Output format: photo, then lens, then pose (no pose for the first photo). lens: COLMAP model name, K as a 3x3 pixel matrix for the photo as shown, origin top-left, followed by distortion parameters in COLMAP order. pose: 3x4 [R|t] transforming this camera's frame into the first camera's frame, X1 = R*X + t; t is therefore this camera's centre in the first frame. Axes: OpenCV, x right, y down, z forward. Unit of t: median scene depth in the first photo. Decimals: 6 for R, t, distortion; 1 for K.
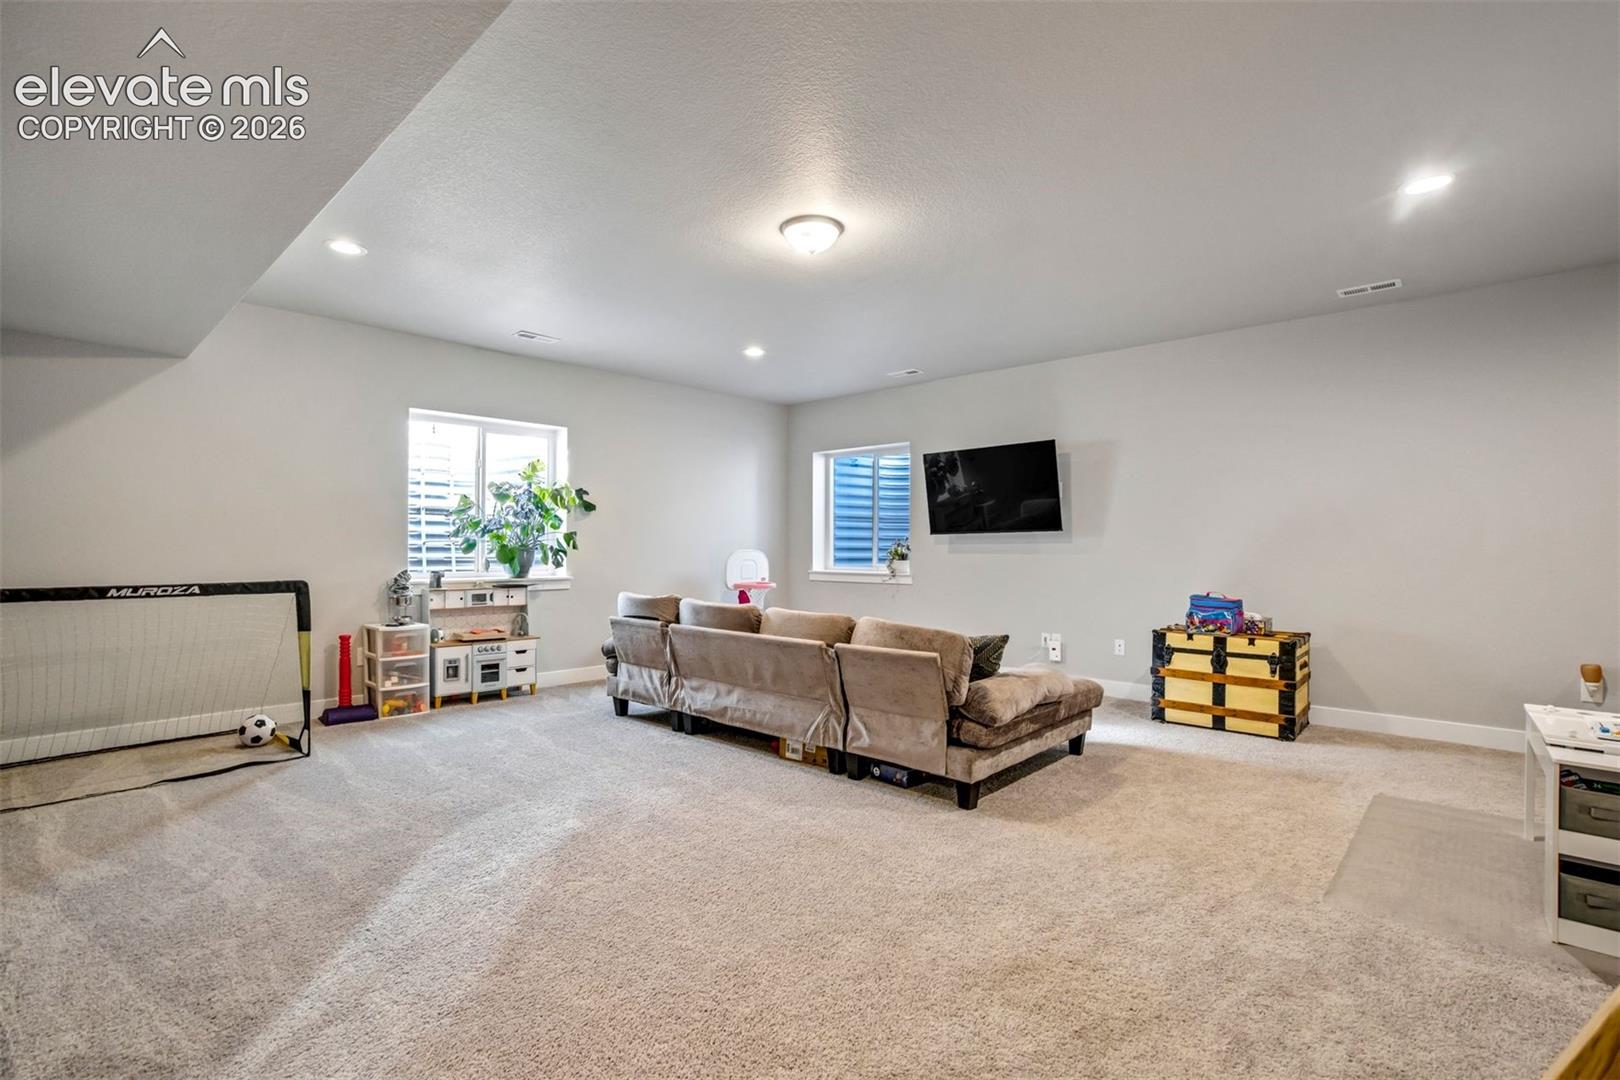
lens RADIAL K [[771.5, 0, 810.0], [0, 771.5, 540.0], [0, 0, 1]] dist [-0.035086, 0.000091]
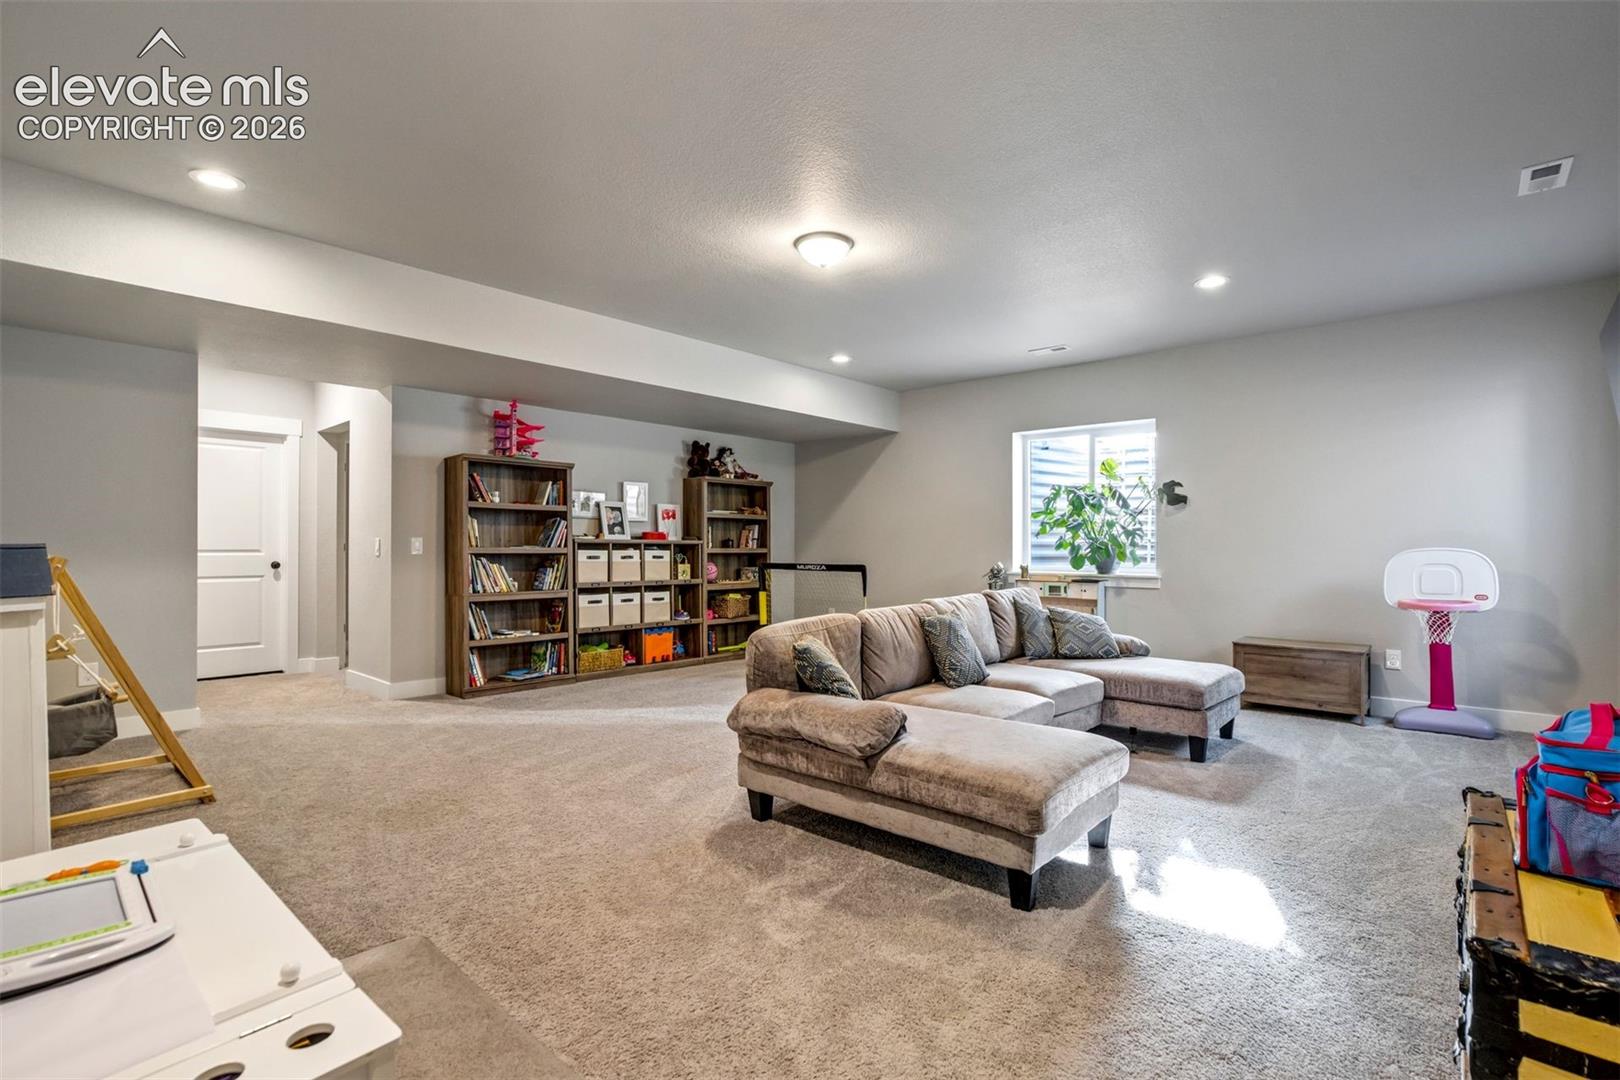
lens RADIAL K [[771.5, 0, 810.0], [0, 771.5, 540.0], [0, 0, 1]] dist [-0.035086, 0.000091]
pose [[0.015962, -0.003850, -0.999865, 0.691610], [0.008290, 0.999959, -0.003718, 0.004442], [0.999838, -0.008230, 0.015994, 0.623720]]
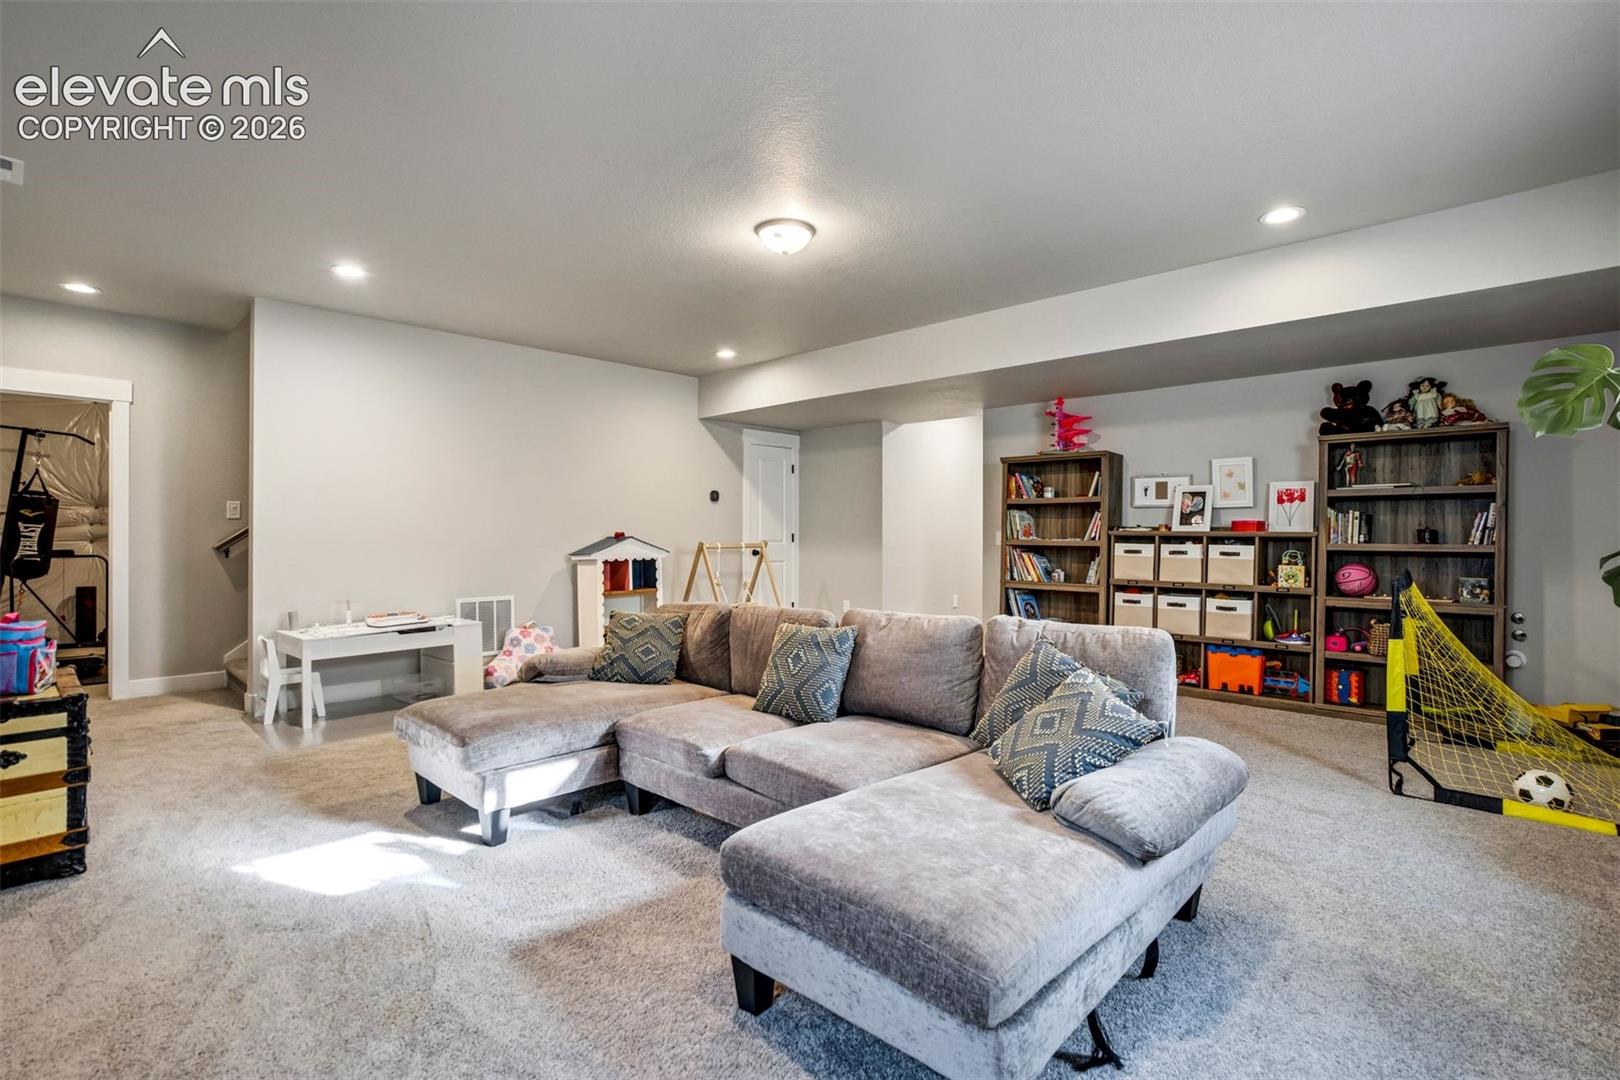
lens RADIAL K [[749.8, 0, 810.0], [0, 749.8, 540.0], [0, 0, 1]] dist [-0.049905, -0.000087]
pose [[-0.999832, -0.003318, 0.018048, -0.026139], [-0.003447, 0.999969, -0.007102, 0.016213], [-0.018024, -0.007163, -0.999812, 1.291692]]
